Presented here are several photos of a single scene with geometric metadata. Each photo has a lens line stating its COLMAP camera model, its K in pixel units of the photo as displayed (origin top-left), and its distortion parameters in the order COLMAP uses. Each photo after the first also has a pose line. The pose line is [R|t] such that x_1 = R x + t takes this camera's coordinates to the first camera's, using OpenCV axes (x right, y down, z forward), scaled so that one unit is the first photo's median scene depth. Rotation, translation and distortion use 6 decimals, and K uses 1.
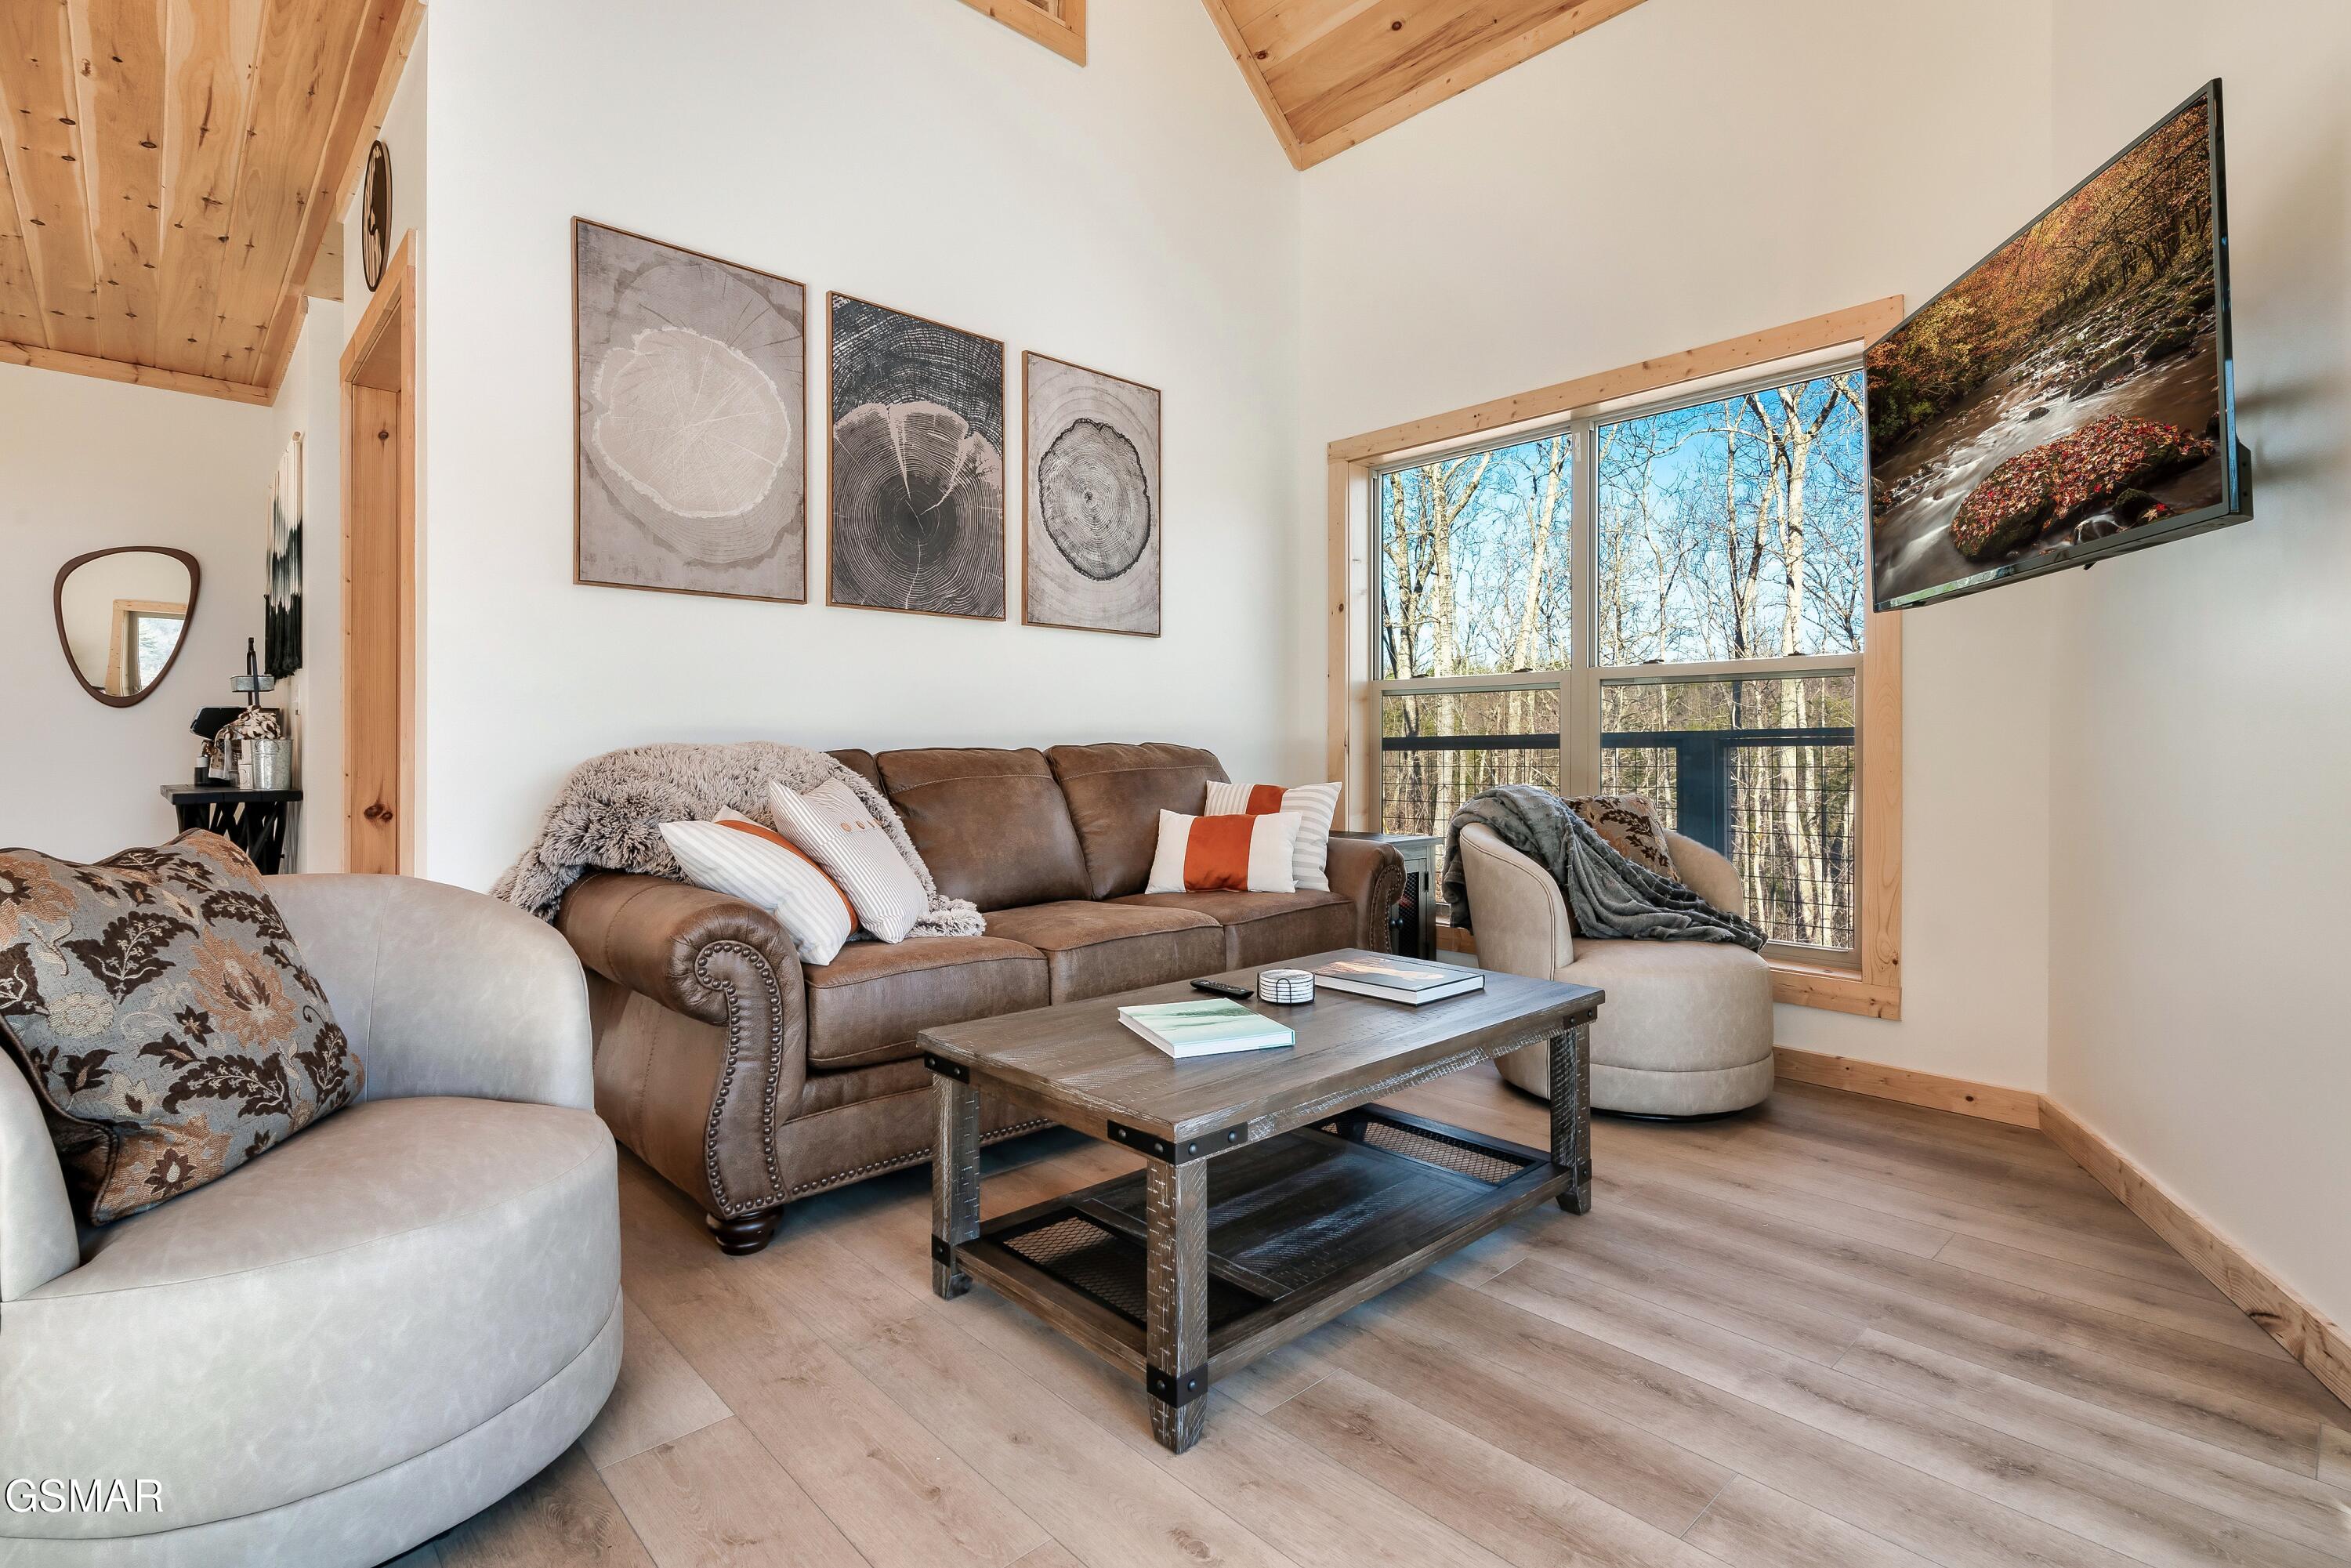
lens RADIAL K [[1076.7, 0, 1158.8], [0, 1076.7, 775.3], [0, 0, 1]] dist [0.000079, -0.000056]
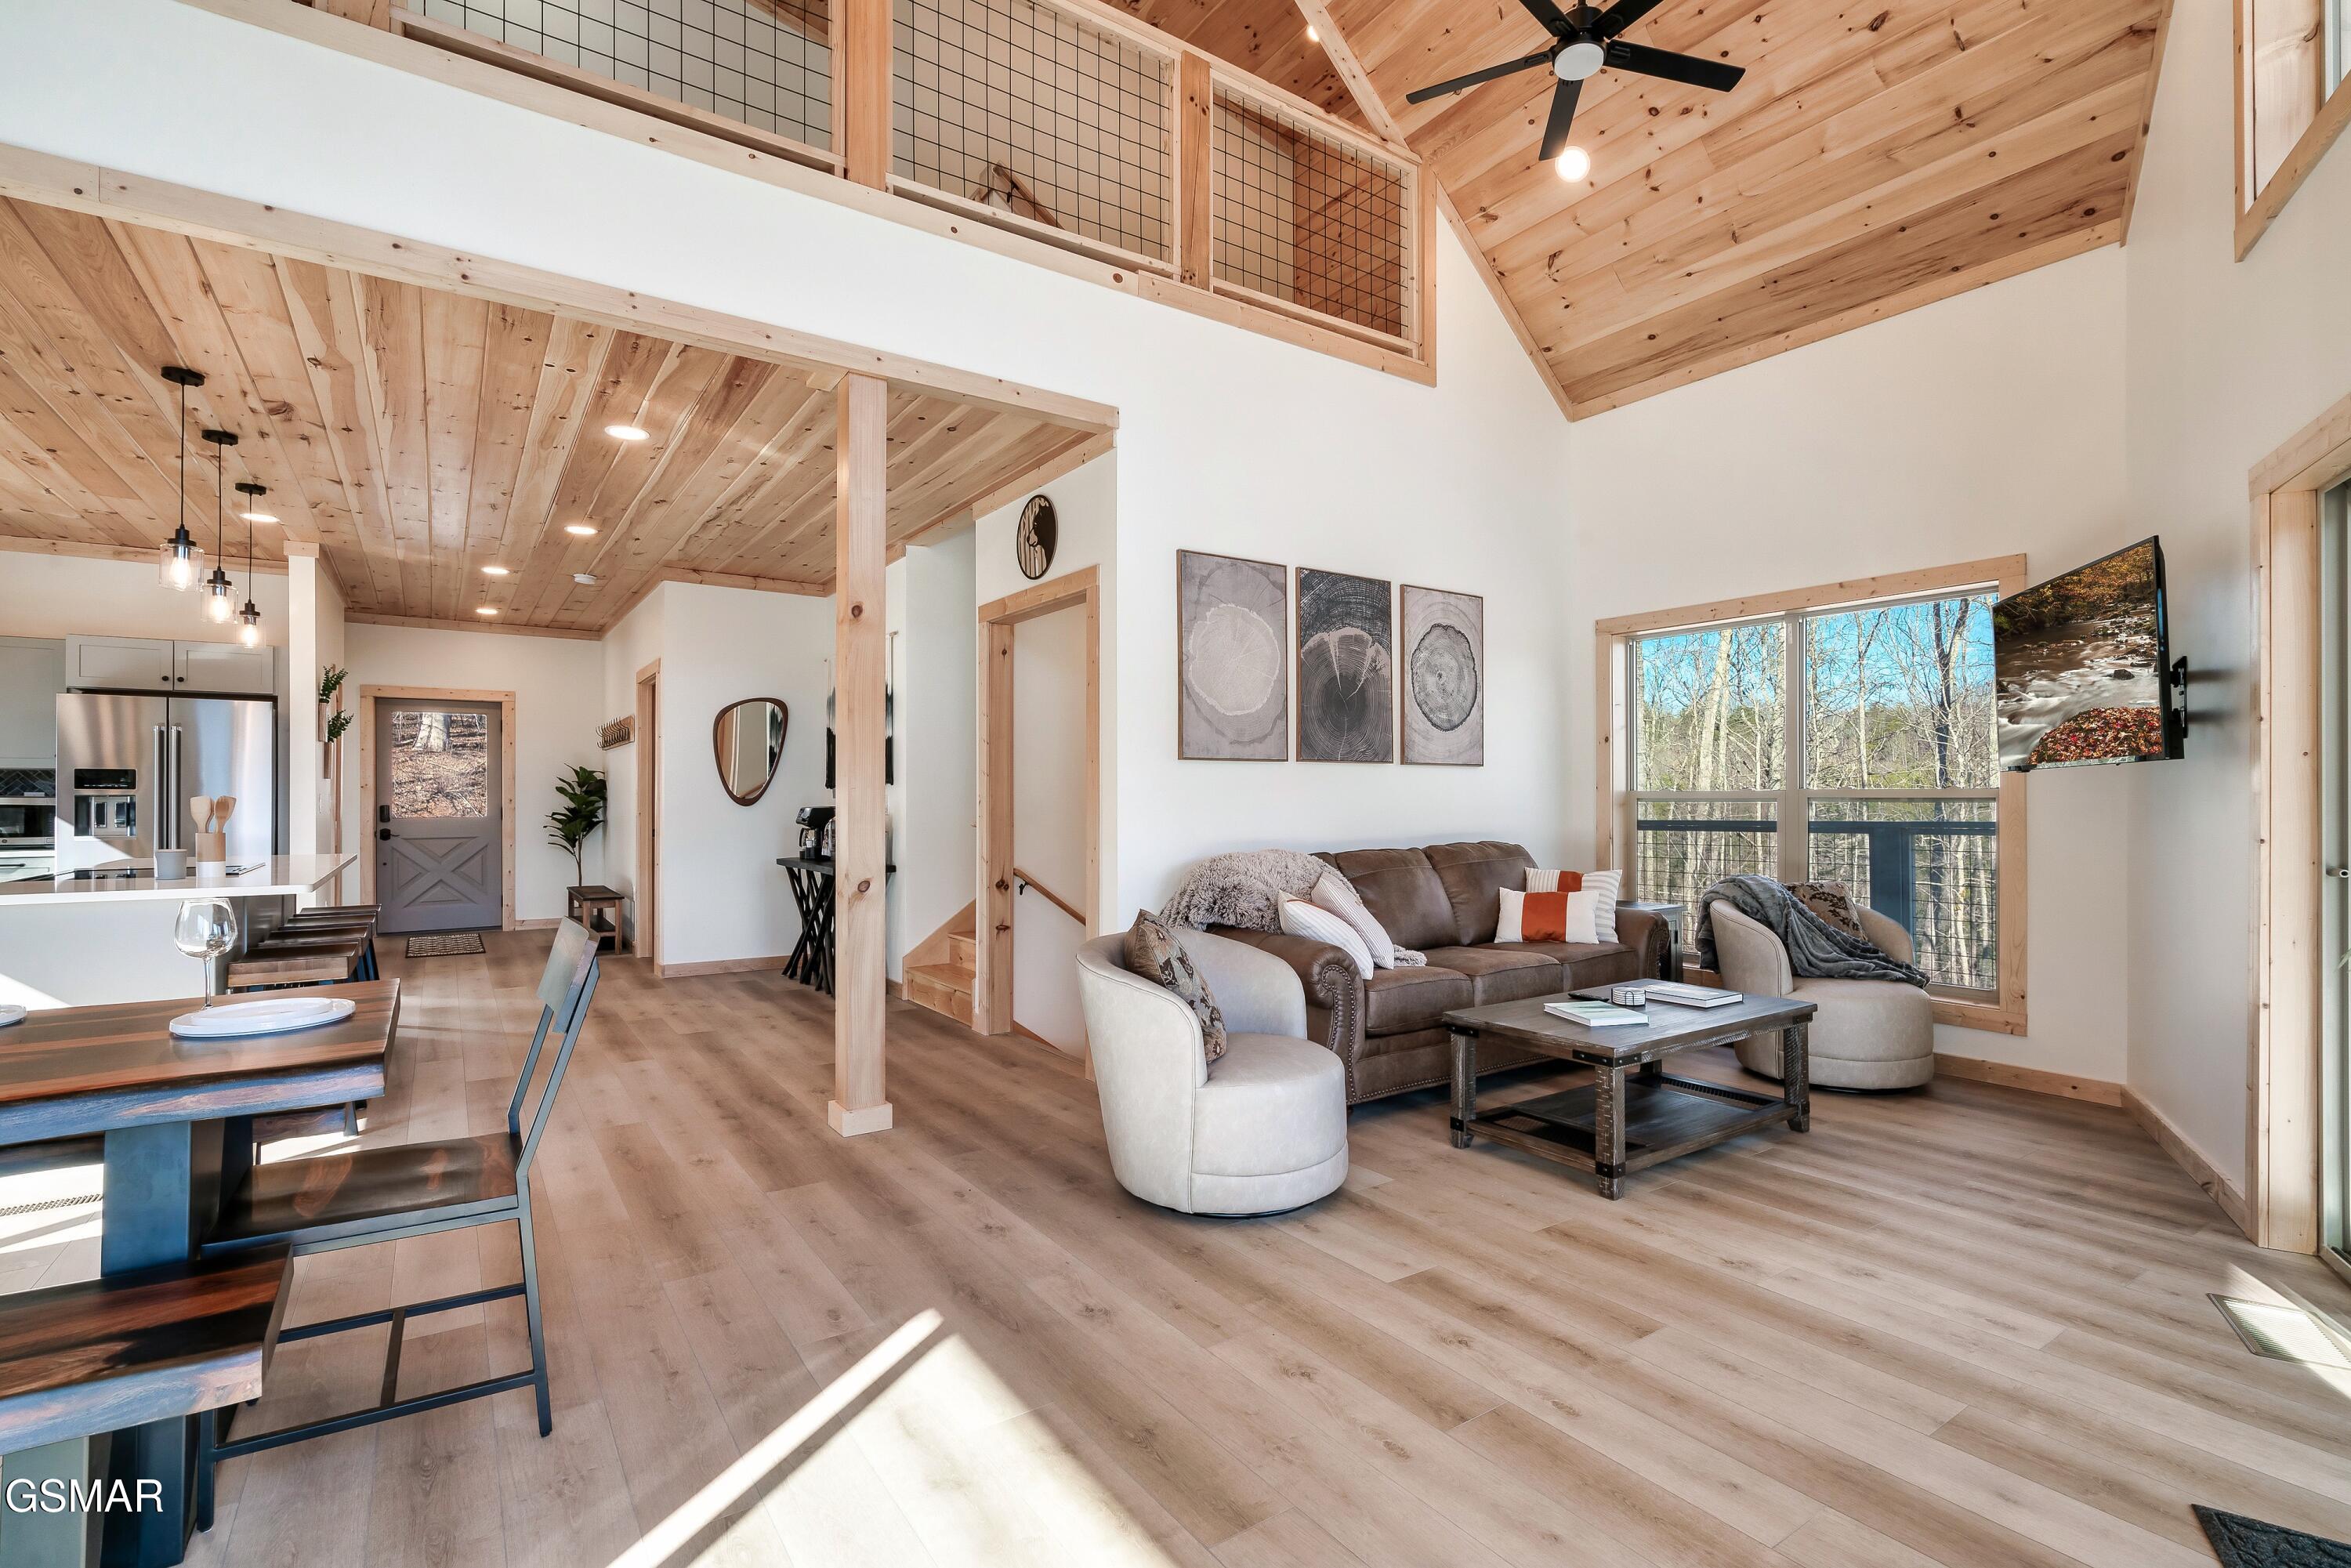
lens RADIAL K [[1052.1, 0, 1189.0], [0, 1052.1, 809.4], [0, 0, 1]] dist [0.004129, 0.000319]
pose [[0.991283, -0.000900, -0.131744, -0.264781], [-0.000856, 0.999912, -0.013268, -0.065312], [0.131744, 0.013265, 0.991195, -0.594838]]
